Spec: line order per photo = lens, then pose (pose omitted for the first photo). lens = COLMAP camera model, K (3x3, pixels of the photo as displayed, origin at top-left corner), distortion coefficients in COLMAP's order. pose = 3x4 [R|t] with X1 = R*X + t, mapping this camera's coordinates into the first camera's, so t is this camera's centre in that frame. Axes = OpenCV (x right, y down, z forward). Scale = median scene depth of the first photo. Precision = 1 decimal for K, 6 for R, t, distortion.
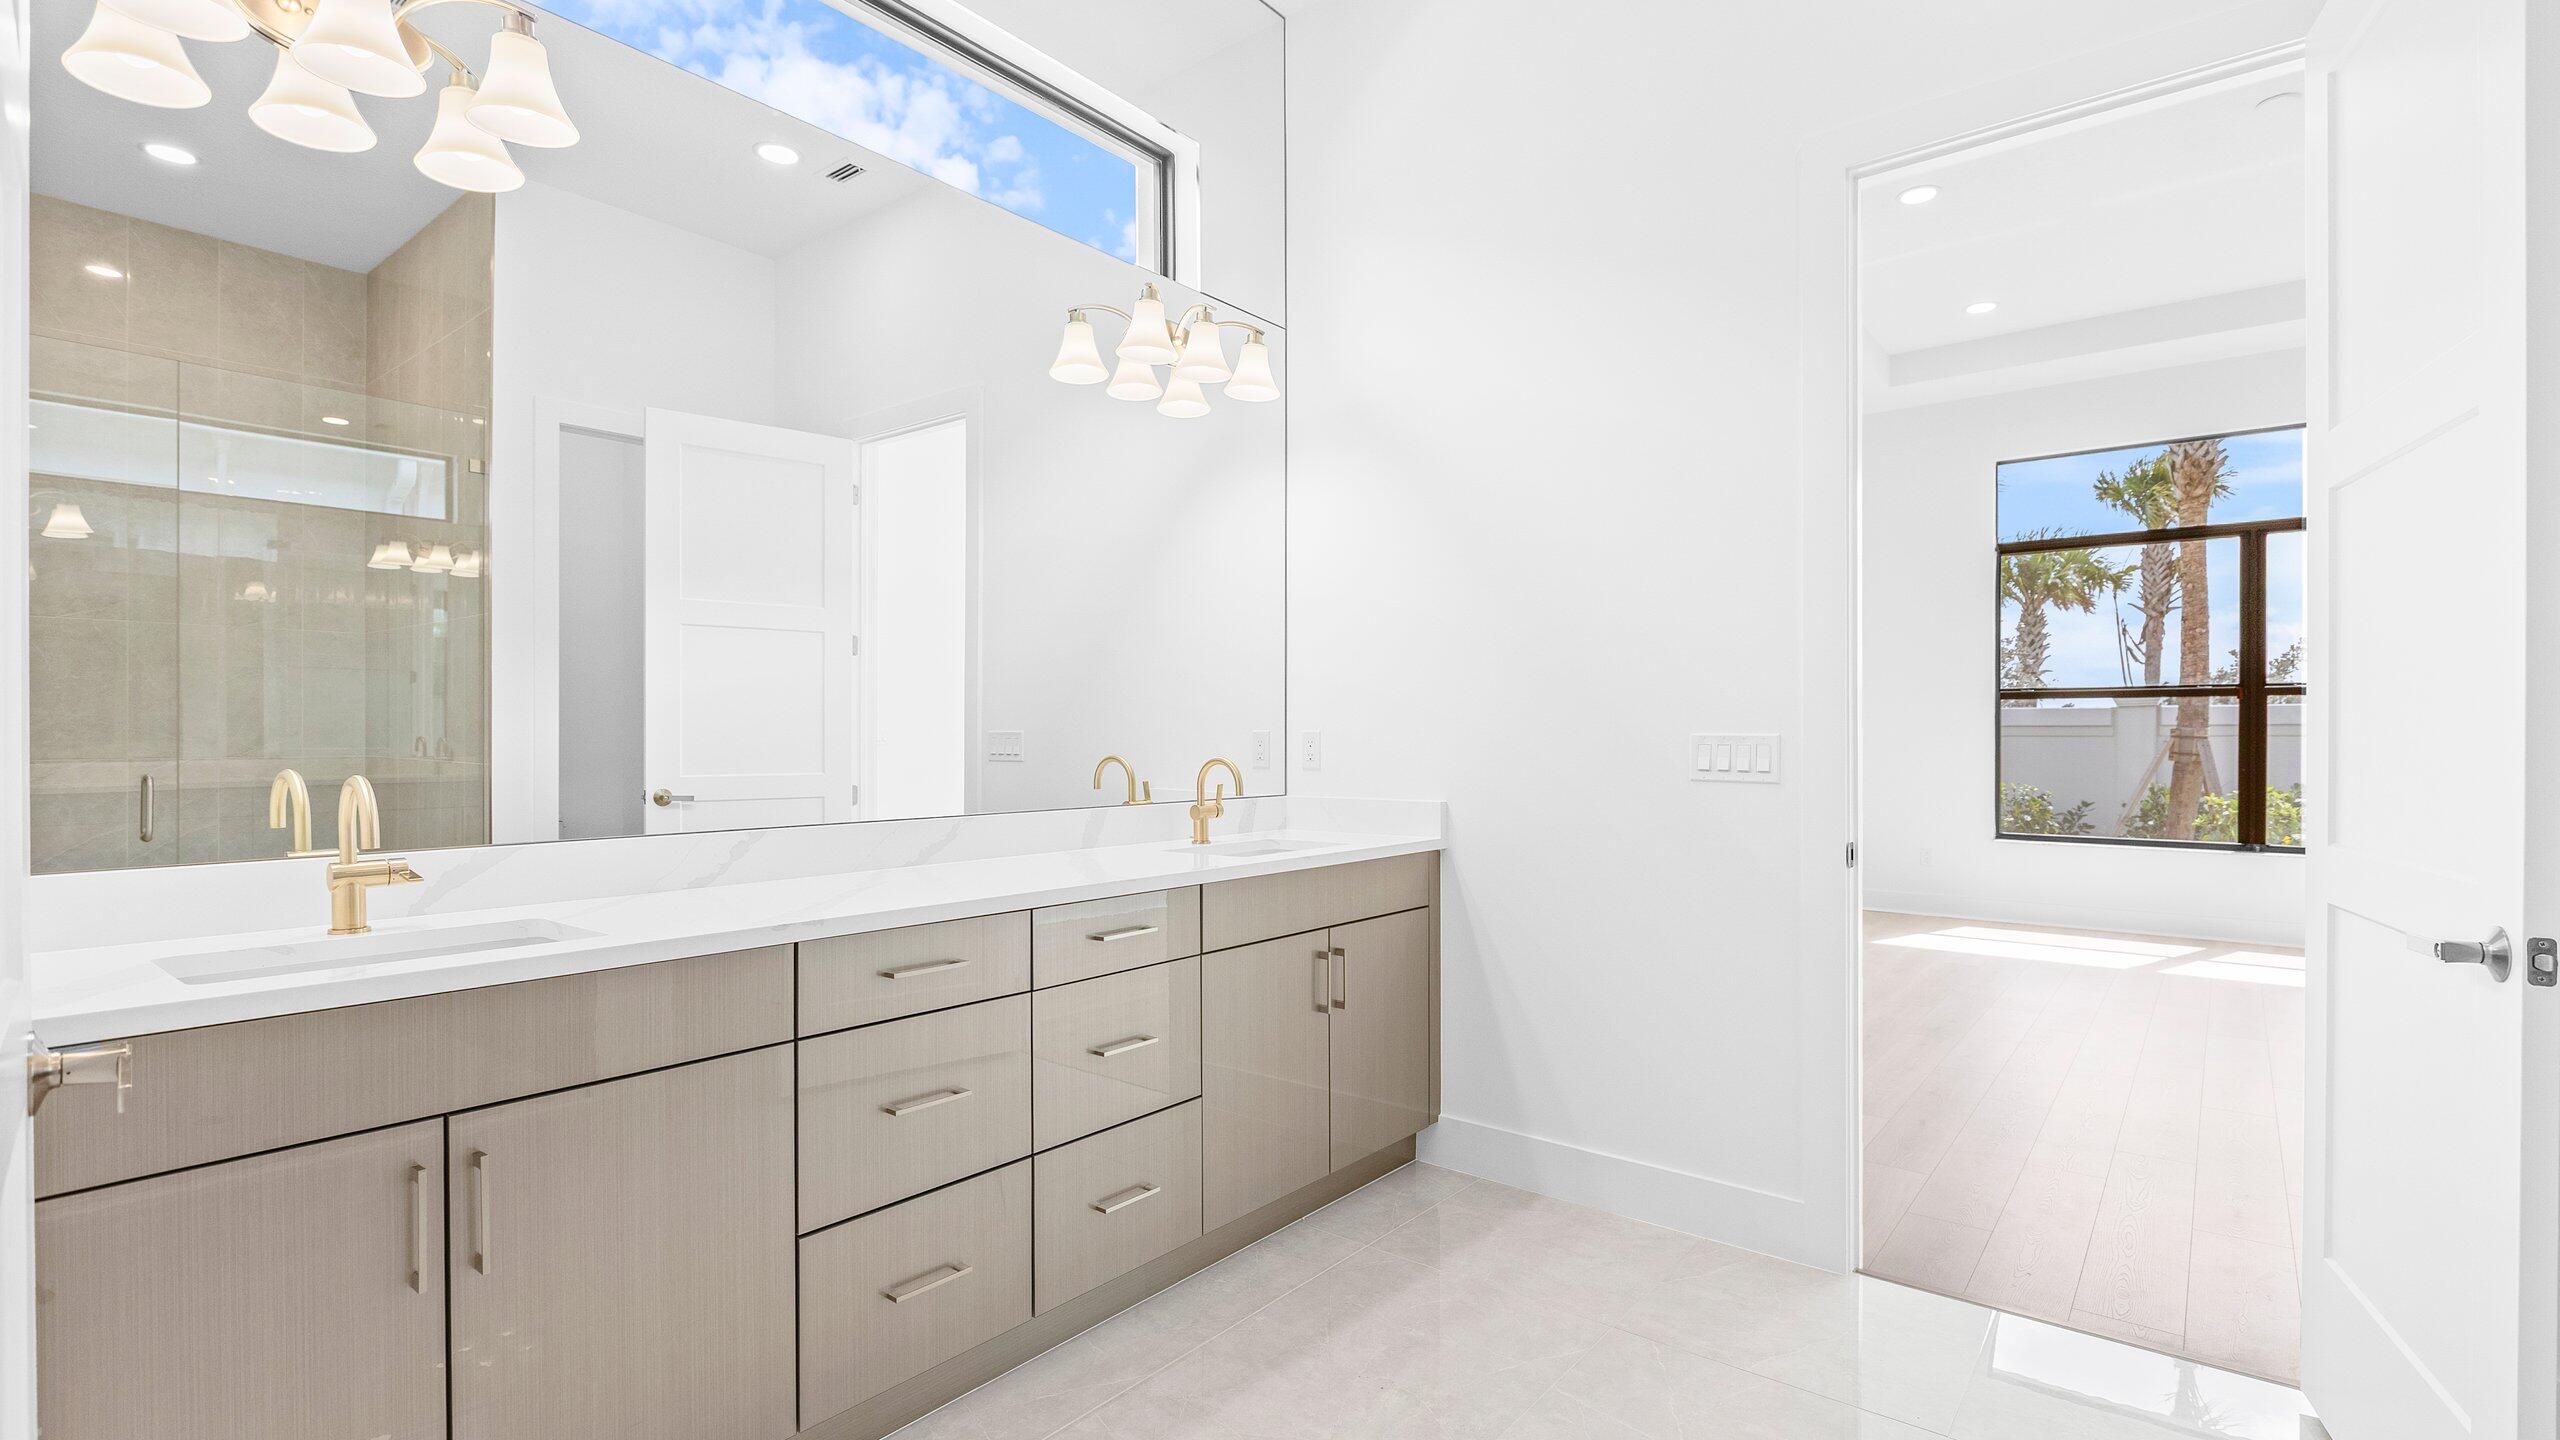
lens RADIAL K [[1170.5, 0, 1280.1], [0, 1170.5, 740.1], [0, 0, 1]] dist [-0.002797, -0.000274]
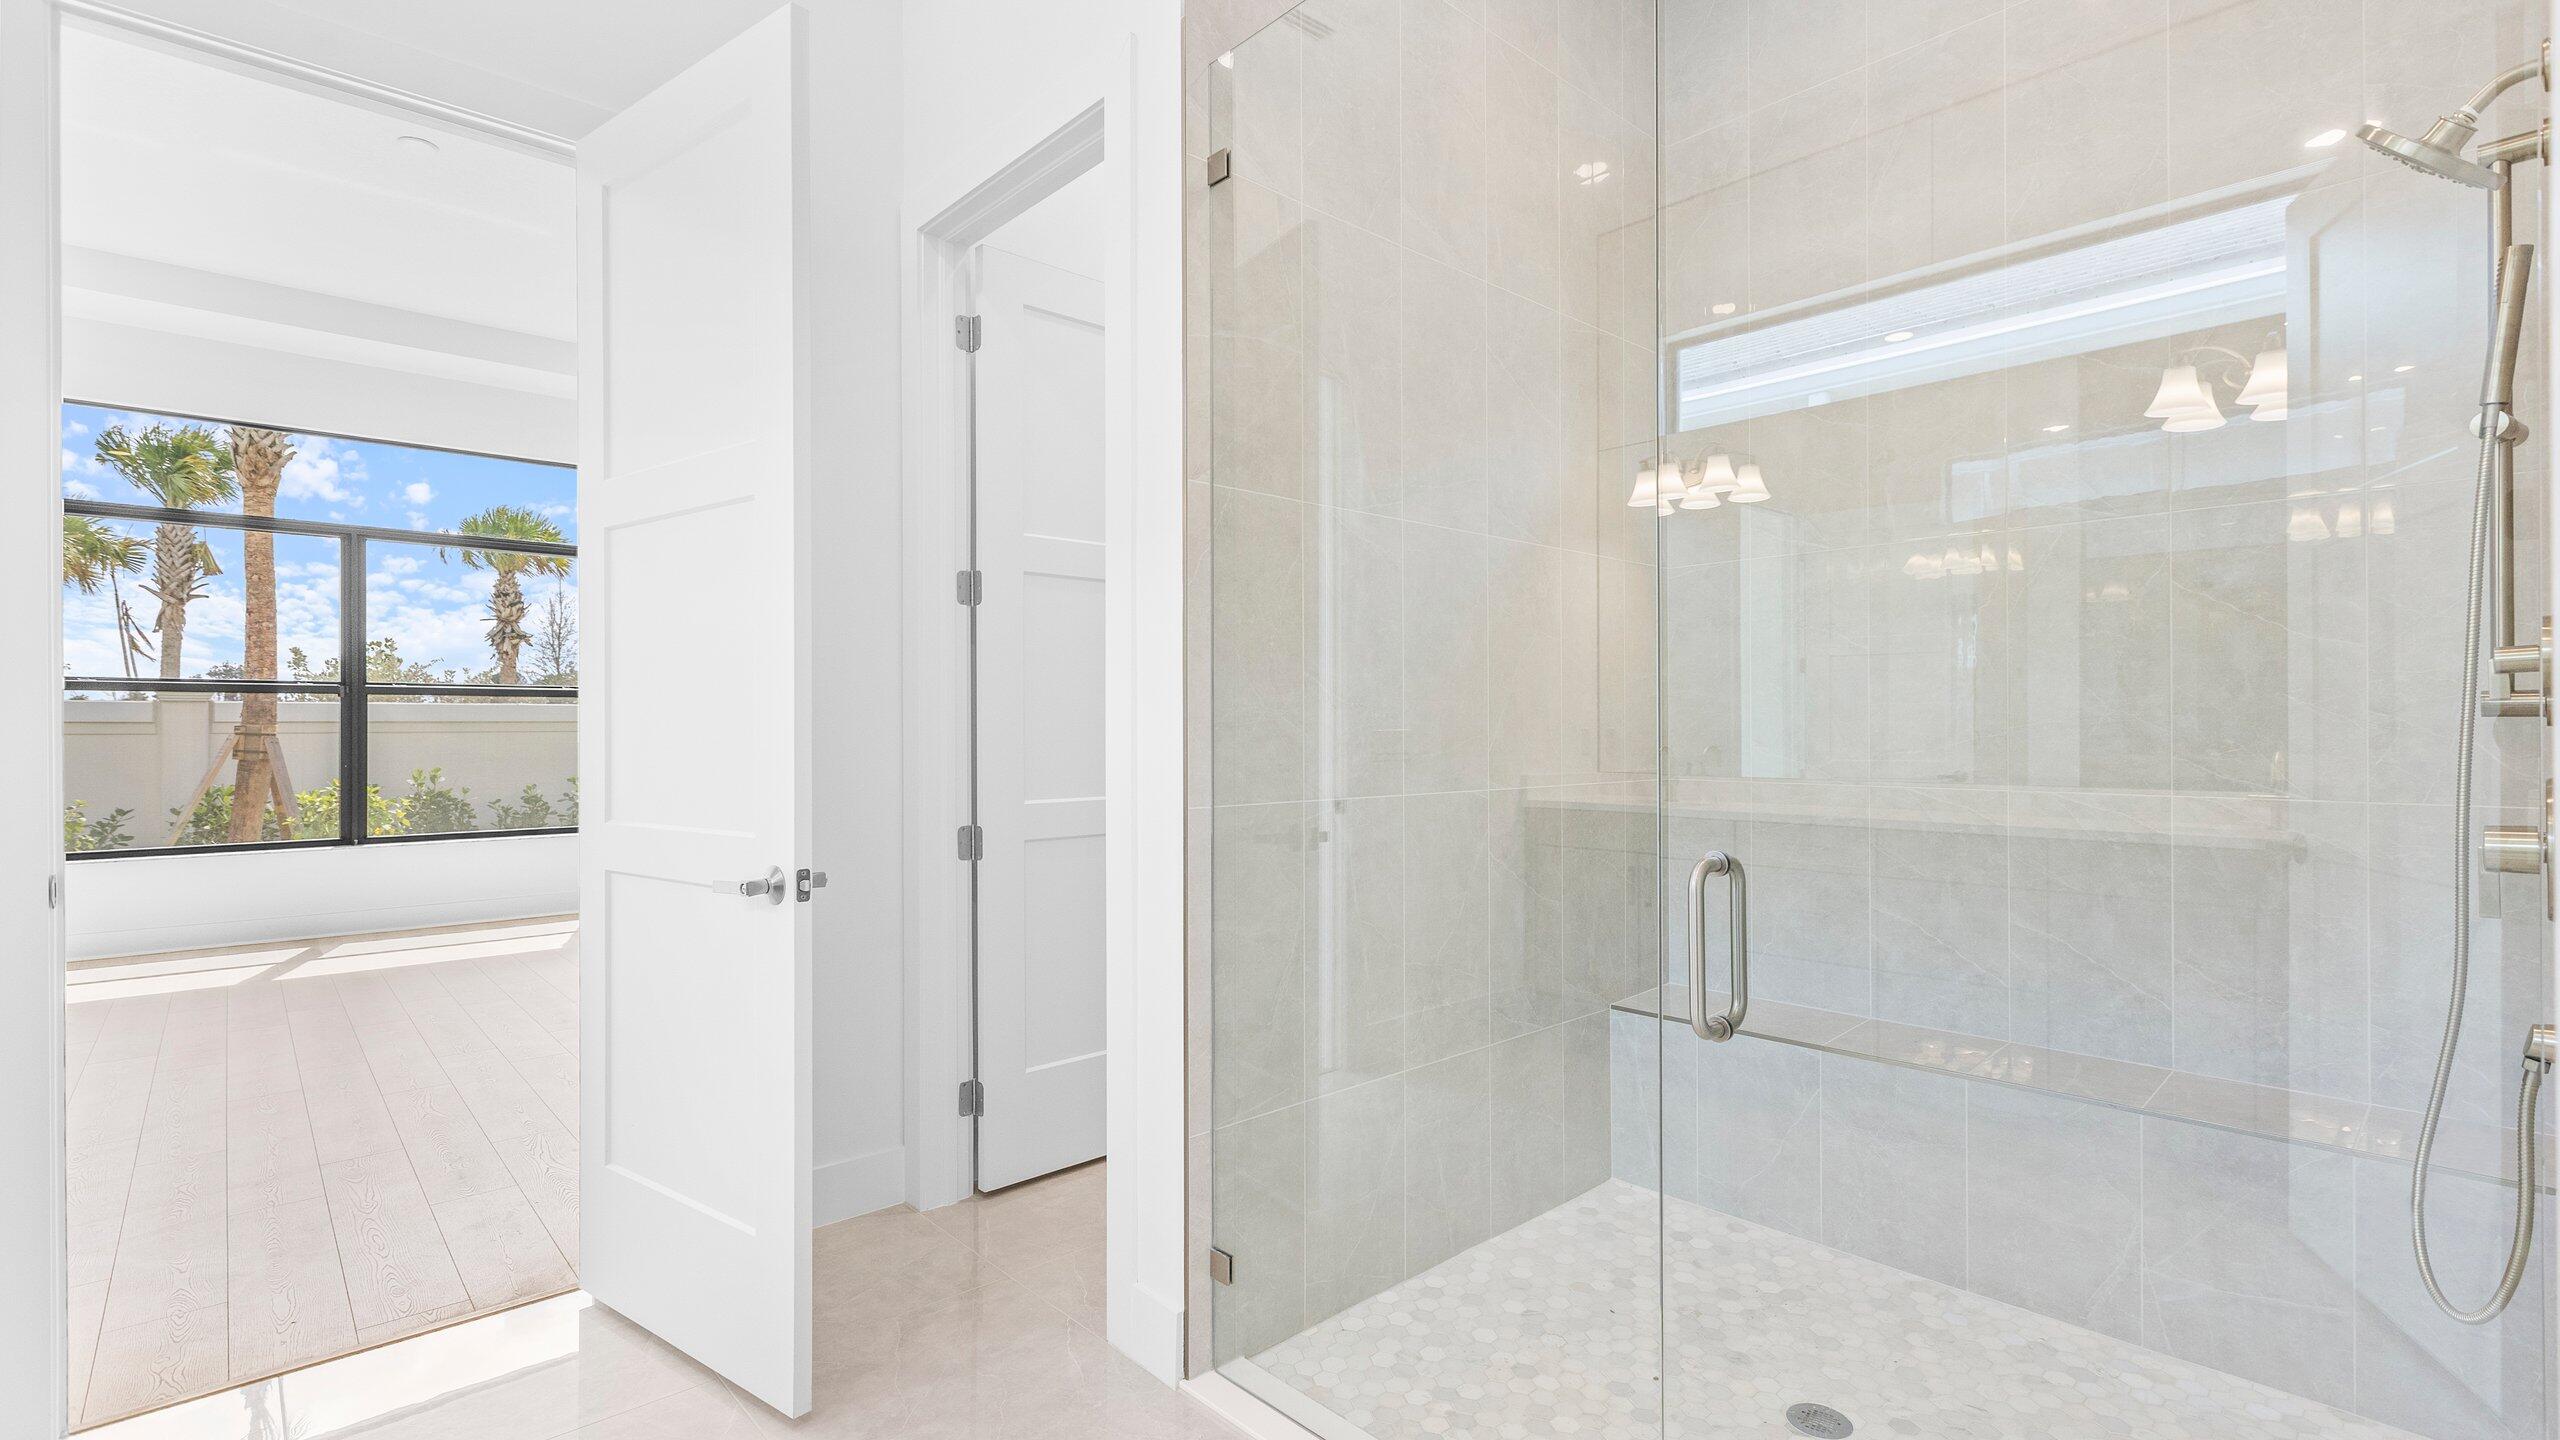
lens RADIAL K [[1144.4, 0, 1284.5], [0, 1144.4, 721.2], [0, 0, 1]] dist [0.001256, -0.001185]
pose [[0.138699, 0.002458, 0.990331, -0.052125], [0.010958, 0.999932, -0.004016, -0.000601], [-0.990274, 0.011409, 0.138663, 0.041935]]
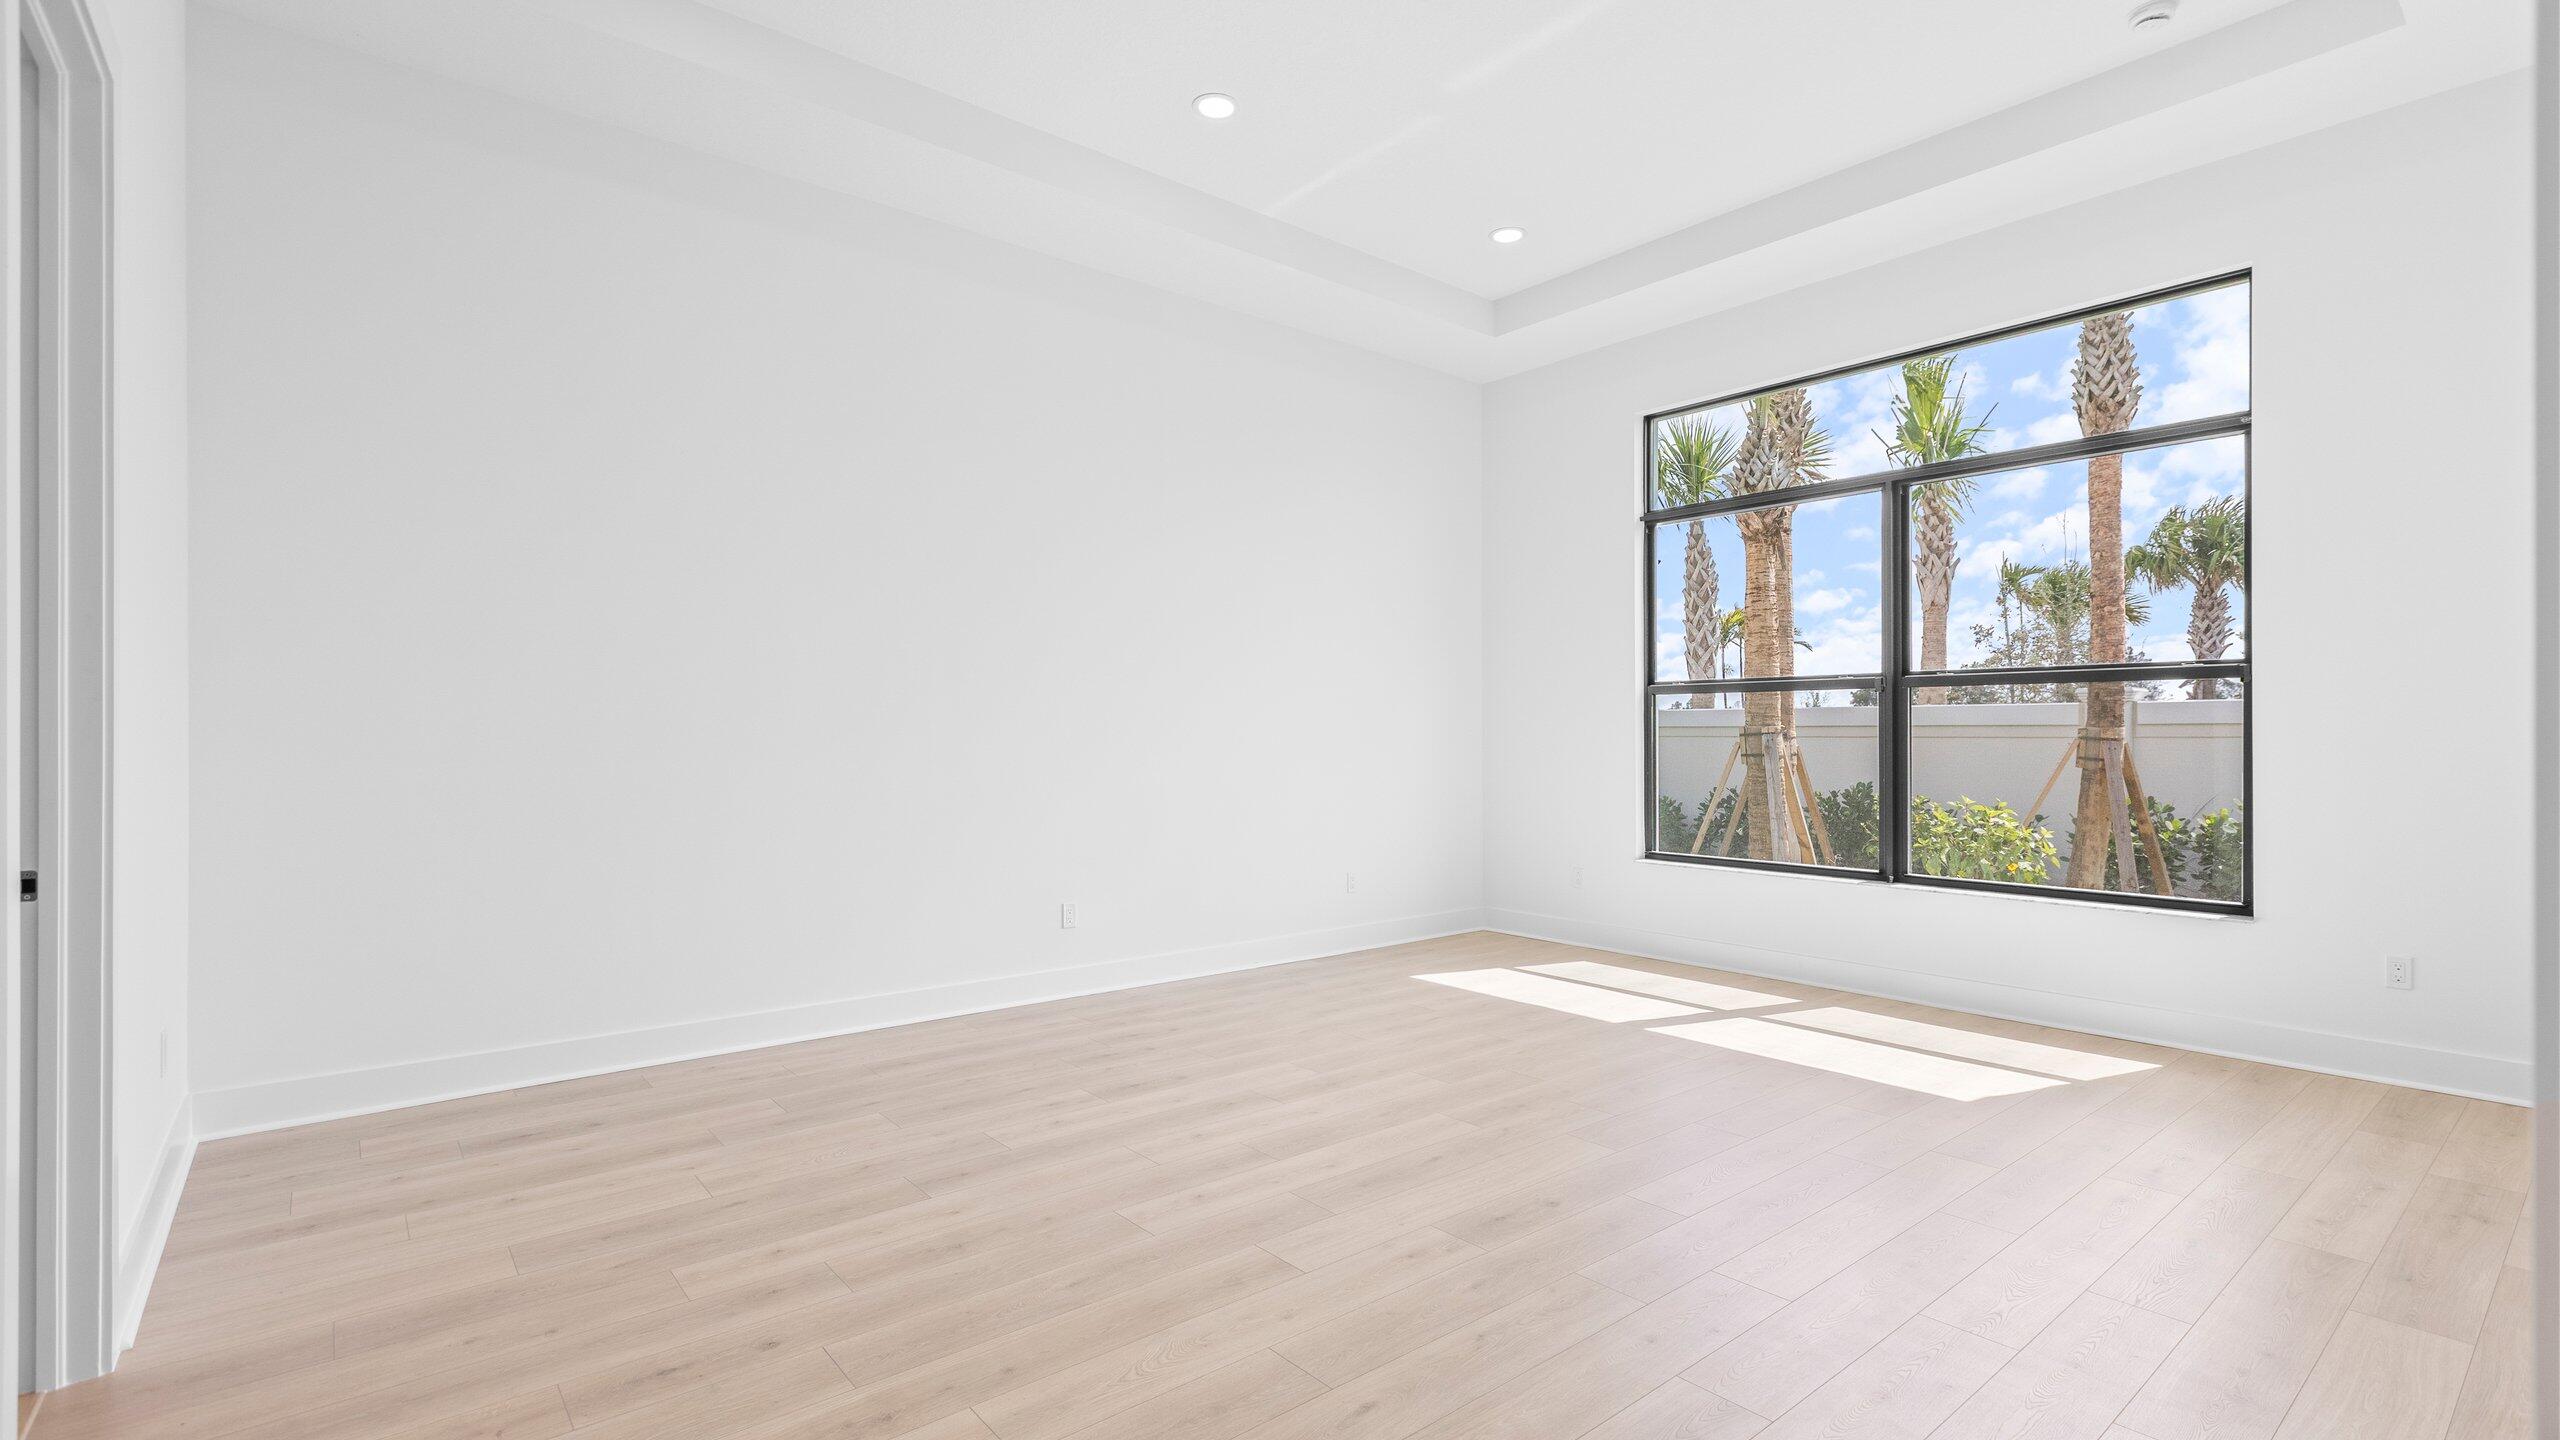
lens RADIAL K [[1144.4, 0, 1277.0], [0, 1144.4, 723.7], [0, 0, 1]] dist [0.001256, -0.001185]
pose [[0.978250, -0.001618, -0.207422, 0.523137], [-0.001491, 0.999889, -0.014830, -0.000929], [0.207423, 0.014817, 0.978139, 0.130007]]
